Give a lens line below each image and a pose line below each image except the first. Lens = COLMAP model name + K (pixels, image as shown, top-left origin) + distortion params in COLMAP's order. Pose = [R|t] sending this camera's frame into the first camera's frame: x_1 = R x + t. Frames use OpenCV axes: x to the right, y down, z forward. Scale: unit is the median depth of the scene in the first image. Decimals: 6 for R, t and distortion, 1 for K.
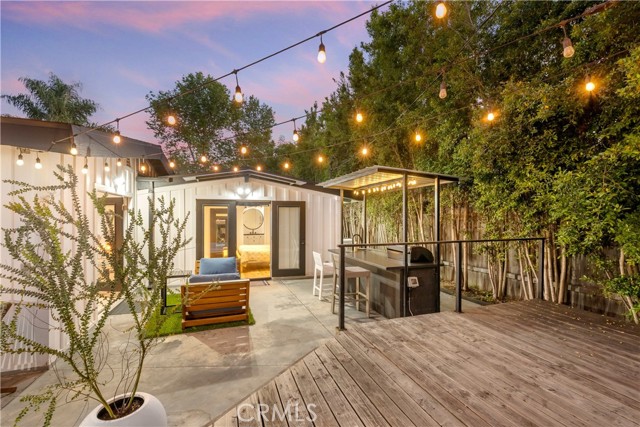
lens RADIAL K [[280.1, 0, 320.7], [0, 280.1, 214.9], [0, 0, 1]] dist [-0.001492, -0.000111]
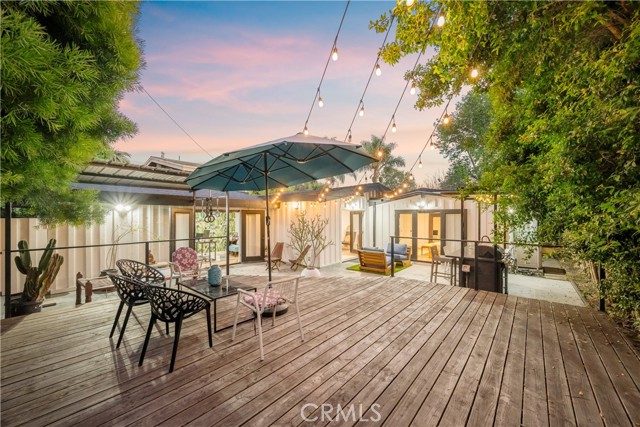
lens RADIAL K [[250.2, 0, 318.8], [0, 250.2, 216.0], [0, 0, 1]] dist [0.000050, -0.000001]
pose [[0.500803, -0.002753, -0.865557, 0.620214], [0.004988, 0.999988, -0.000294, -0.019700], [0.865547, -0.004170, 0.500811, -0.176152]]
